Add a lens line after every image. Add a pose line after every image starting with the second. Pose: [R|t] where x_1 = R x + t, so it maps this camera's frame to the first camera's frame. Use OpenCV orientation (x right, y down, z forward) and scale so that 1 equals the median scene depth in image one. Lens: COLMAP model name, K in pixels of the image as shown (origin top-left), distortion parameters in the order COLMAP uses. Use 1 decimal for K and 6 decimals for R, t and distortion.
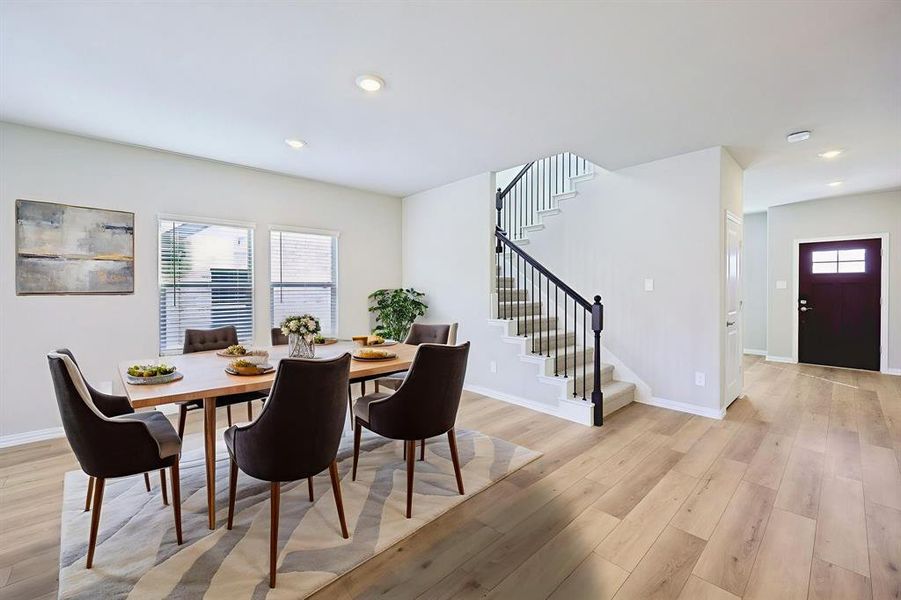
lens RADIAL K [[366.6, 0, 455.7], [0, 366.6, 291.5], [0, 0, 1]] dist [-0.000047, 0.000329]
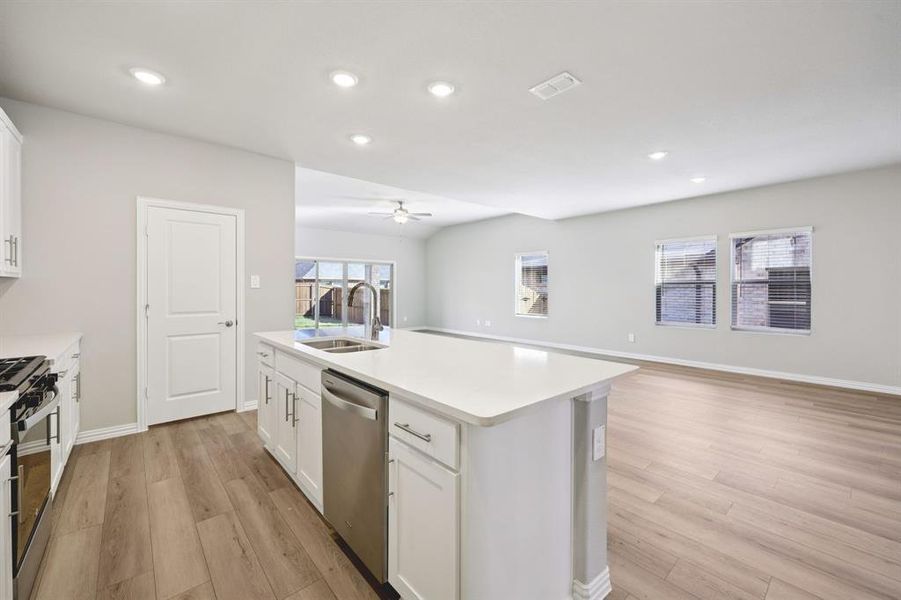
lens RADIAL K [[366.6, 0, 451.7], [0, 366.6, 290.3], [0, 0, 1]] dist [-0.000047, 0.000329]
pose [[-0.031630, 0.013072, -0.999414, 0.628920], [-0.009509, 0.999865, 0.013379, 0.002222], [0.999454, 0.009926, -0.031501, 0.076093]]
